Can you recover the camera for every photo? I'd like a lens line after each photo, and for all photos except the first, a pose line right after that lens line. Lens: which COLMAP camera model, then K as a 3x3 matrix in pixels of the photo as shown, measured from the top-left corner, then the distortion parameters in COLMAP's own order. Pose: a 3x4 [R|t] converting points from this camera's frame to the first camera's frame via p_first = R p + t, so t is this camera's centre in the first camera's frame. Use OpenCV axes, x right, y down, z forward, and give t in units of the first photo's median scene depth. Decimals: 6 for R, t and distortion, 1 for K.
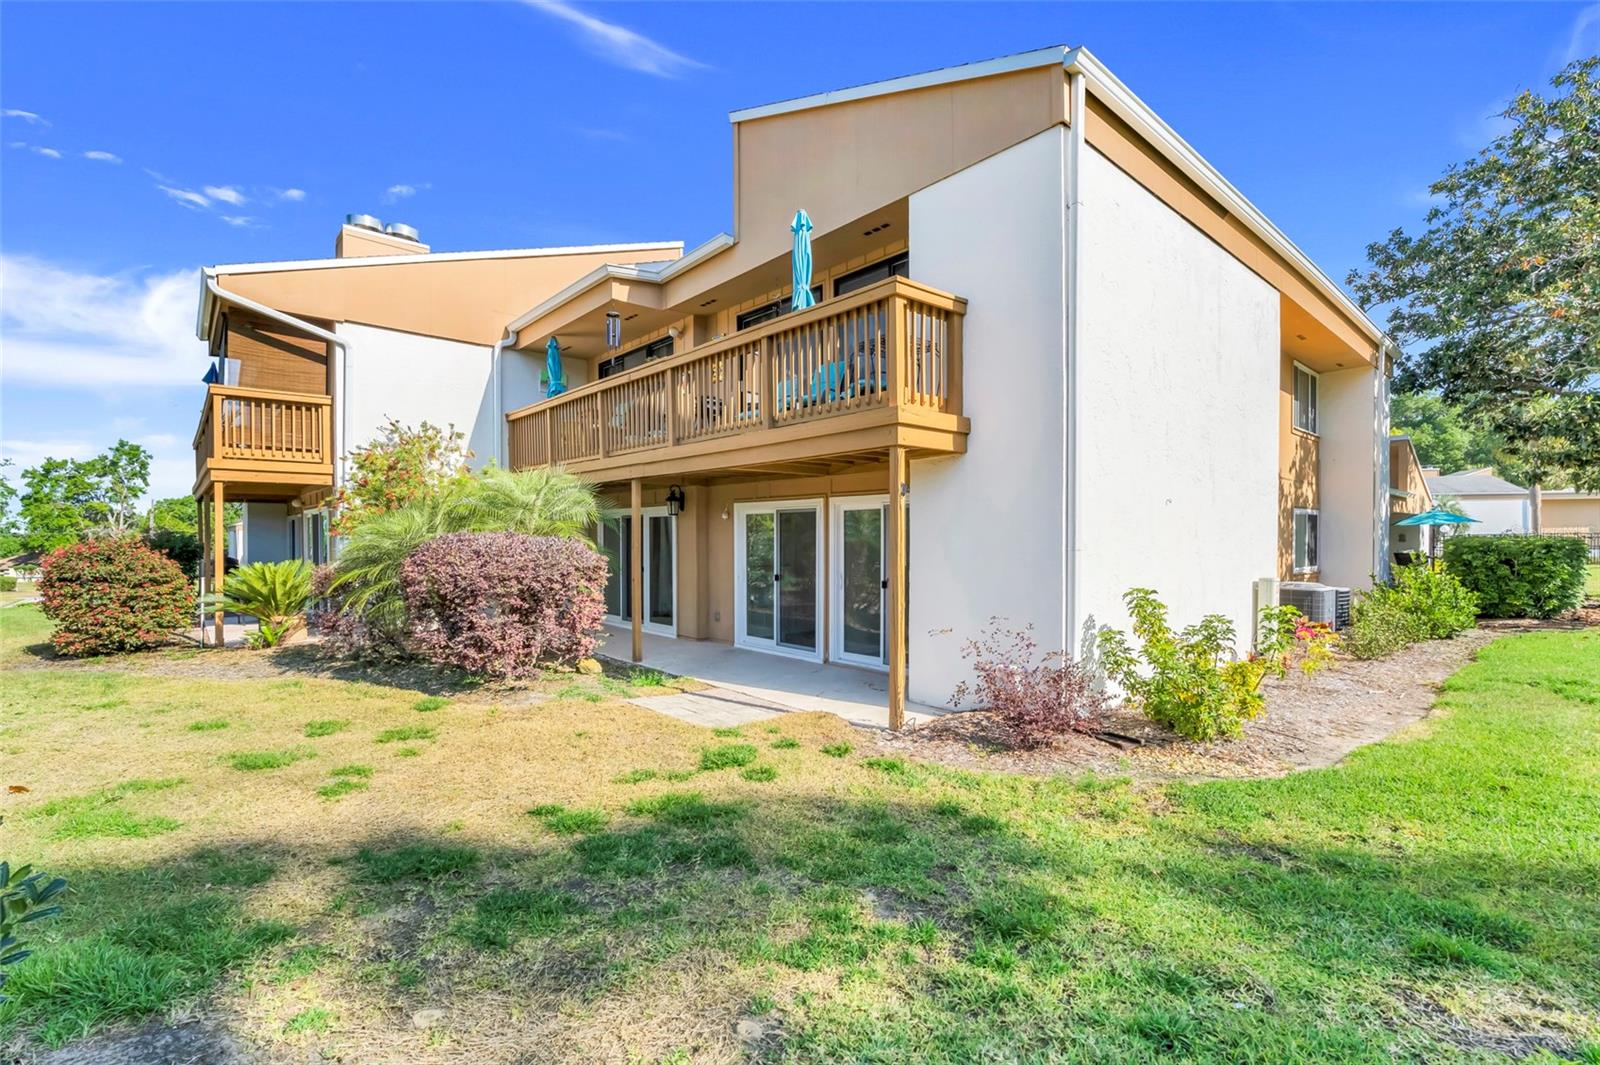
lens RADIAL K [[715.4, 0, 796.2], [0, 715.4, 541.9], [0, 0, 1]] dist [-0.019471, -0.000419]
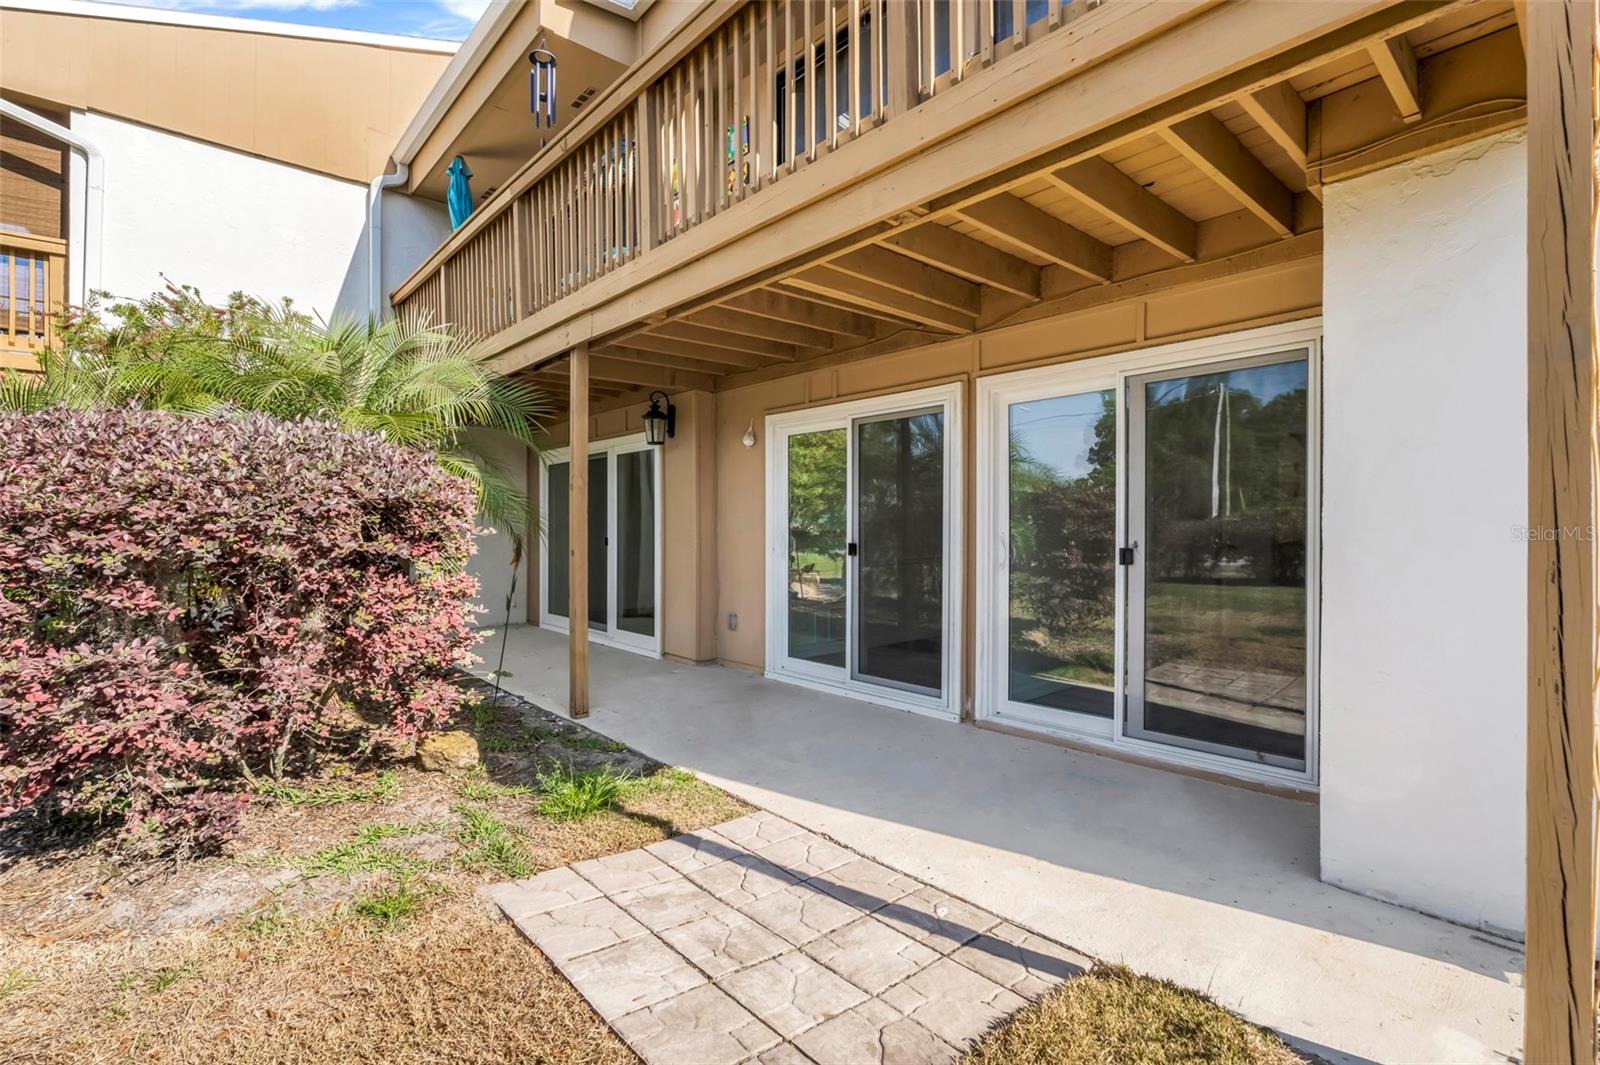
lens RADIAL K [[715.4, 0, 805.6], [0, 715.4, 521.8], [0, 0, 1]] dist [-0.019471, -0.000419]
pose [[0.999703, 0.000620, 0.024381, -0.069756], [-0.000249, 0.999884, -0.015214, 0.035890], [-0.024387, 0.015203, 0.999587, 0.451566]]
